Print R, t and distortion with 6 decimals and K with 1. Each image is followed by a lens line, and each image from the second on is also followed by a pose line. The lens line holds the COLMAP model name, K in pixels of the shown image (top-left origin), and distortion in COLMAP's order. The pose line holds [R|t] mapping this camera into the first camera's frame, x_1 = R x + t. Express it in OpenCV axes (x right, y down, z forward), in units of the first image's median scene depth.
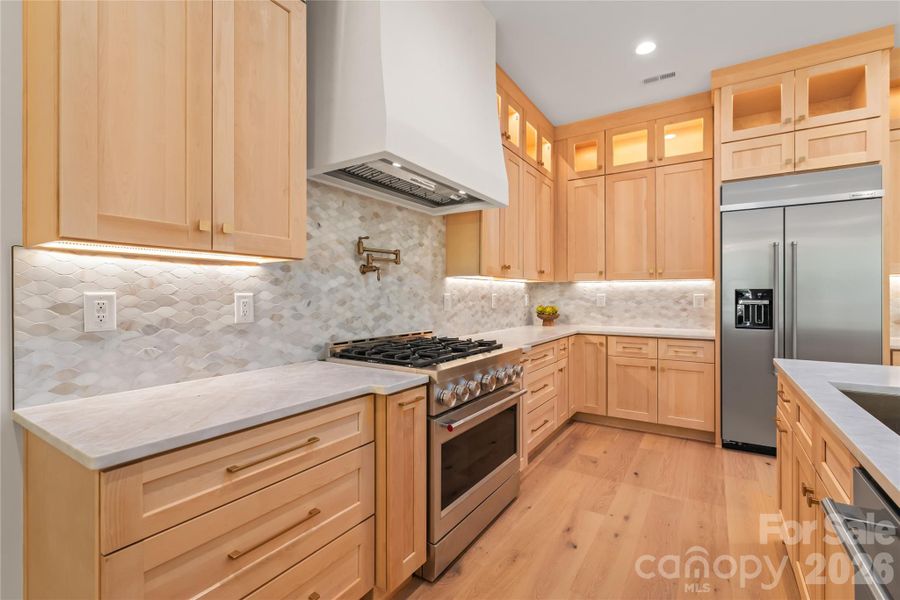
lens RADIAL K [[407.3, 0, 449.9], [0, 407.3, 295.7], [0, 0, 1]] dist [-0.000002, 0.000195]
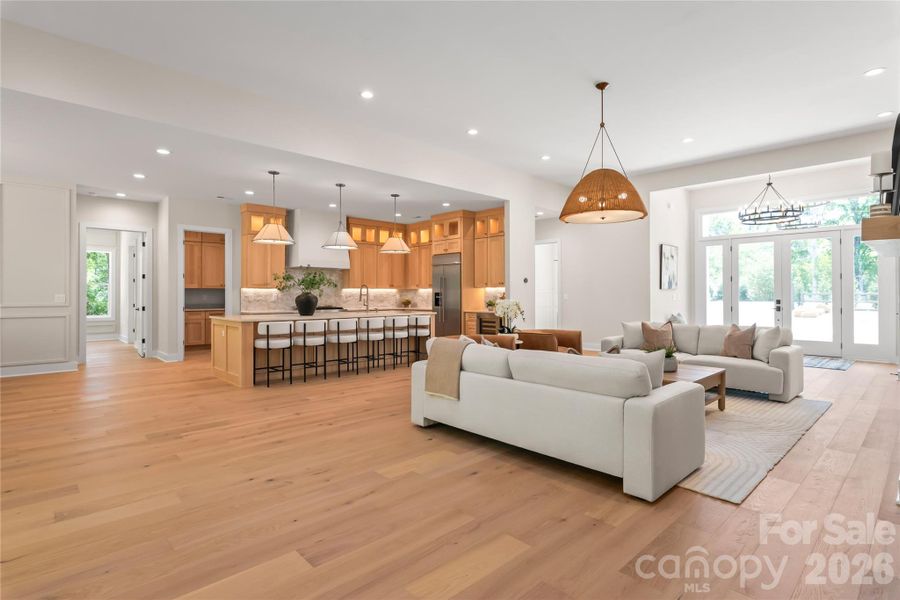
lens RADIAL K [[455.5, 0, 451.7], [0, 455.5, 293.4], [0, 0, 1]] dist [-0.000422, -0.000295]
pose [[0.970538, -0.000642, -0.240946, 1.675425], [0.000179, 0.999998, -0.001941, -0.004478], [0.240946, 0.001841, 0.970537, -2.212405]]
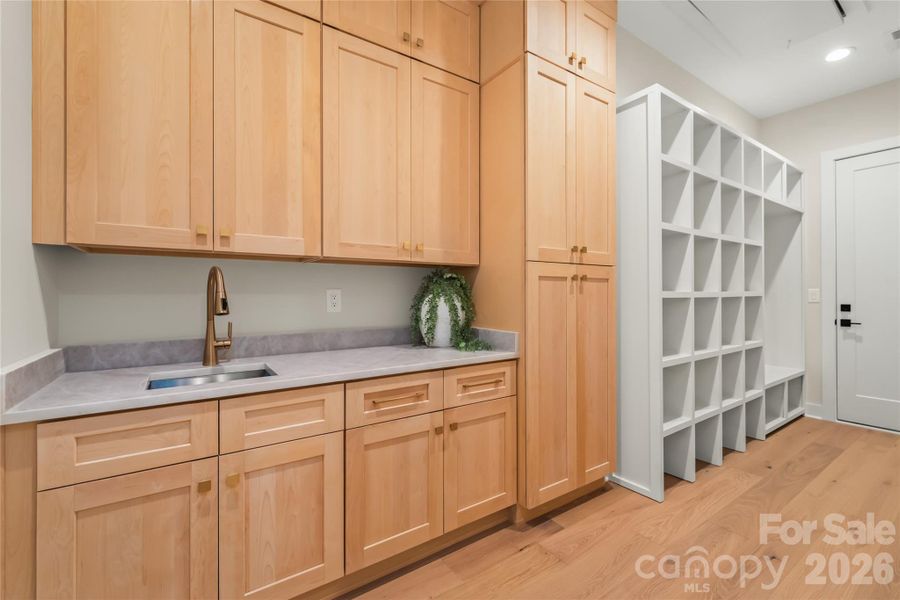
lens RADIAL K [[388.4, 0, 450.0], [0, 388.4, 300.0], [0, 0, 1]] dist [0.000261, -0.000266]
pose [[0.920882, -0.001581, -0.389839, -0.582087], [0.007008, 0.999897, 0.012501, 0.007440], [0.389779, -0.014244, 0.920798, 0.209010]]
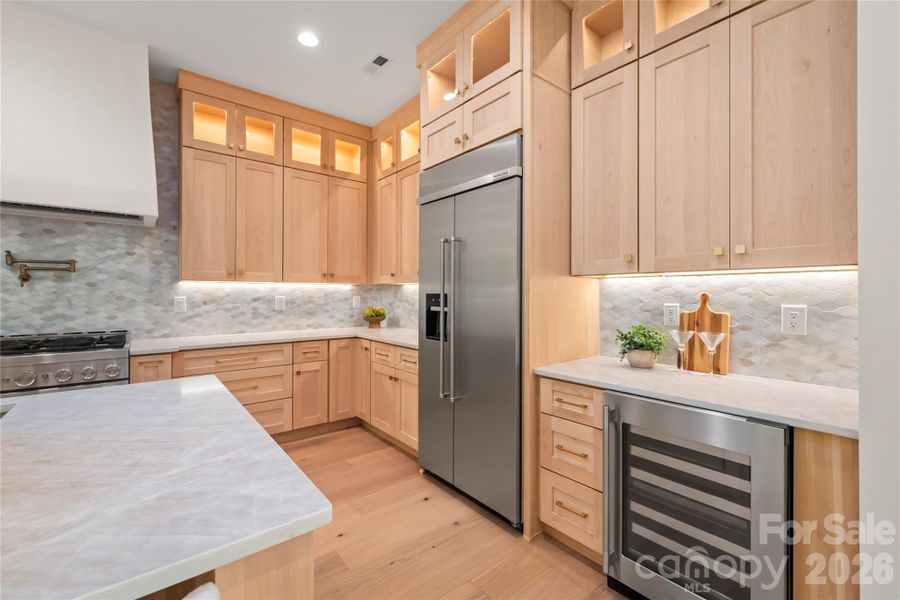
lens RADIAL K [[384.3, 0, 451.7], [0, 384.3, 294.6], [0, 0, 1]] dist [-0.000142, -0.000319]
pose [[0.950273, 0.004977, -0.311379, 1.058234], [-0.004054, 0.999985, 0.003614, -0.018100], [0.311393, -0.002172, 0.950279, 0.247789]]
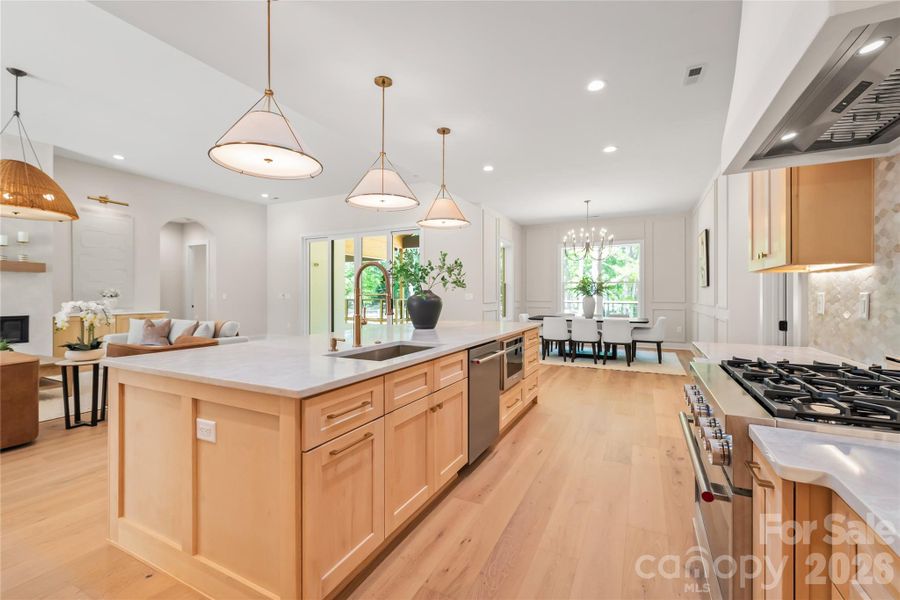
lens RADIAL K [[382.4, 0, 448.8], [0, 382.4, 294.2], [0, 0, 1]] dist [-0.008252, -0.000358]
pose [[-0.994765, 0.000060, -0.102189, 0.419324], [0.000221, 0.999999, -0.001561, -0.000214], [0.102189, -0.001575, -0.994764, 1.116658]]
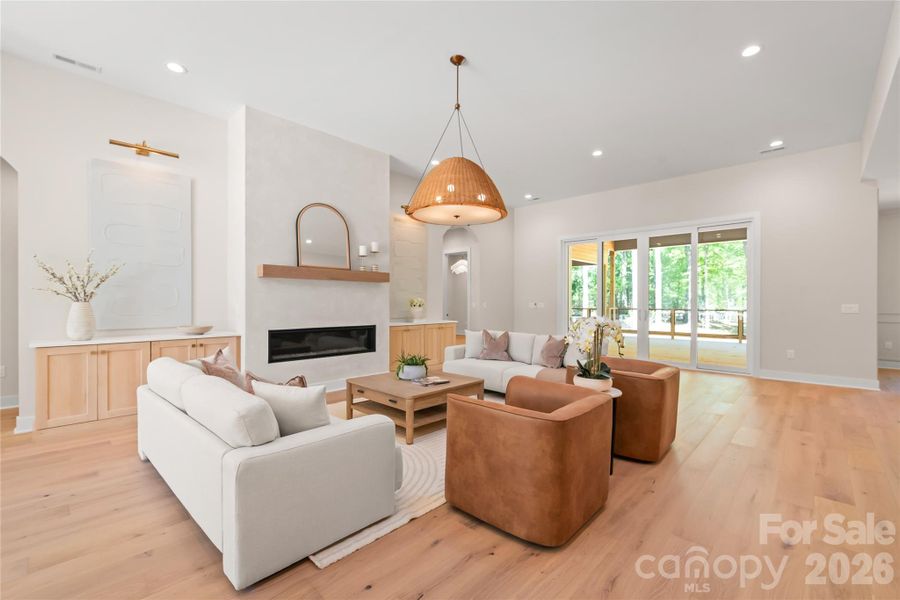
lens RADIAL K [[388.4, 0, 450.0], [0, 388.4, 300.0], [0, 0, 1]] dist [0.000261, -0.000266]
pose [[-0.983303, 0.001513, 0.181967, 1.645691], [0.000599, 0.999987, -0.005077, -0.014823], [-0.181972, -0.004883, -0.983292, 0.856438]]
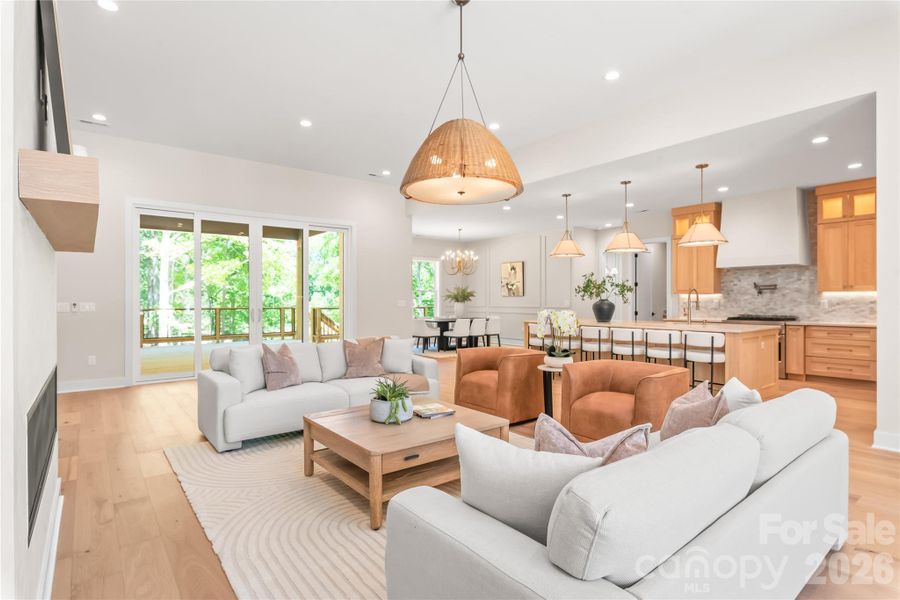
lens RADIAL K [[465.2, 0, 450.0], [0, 465.2, 300.0], [0, 0, 1]] dist [-0.002324, -0.000976]
pose [[-0.327283, 0.002747, -0.944922, 2.972259], [0.002871, 0.999994, 0.001912, -0.017432], [0.944922, -0.002087, -0.327289, -0.030213]]
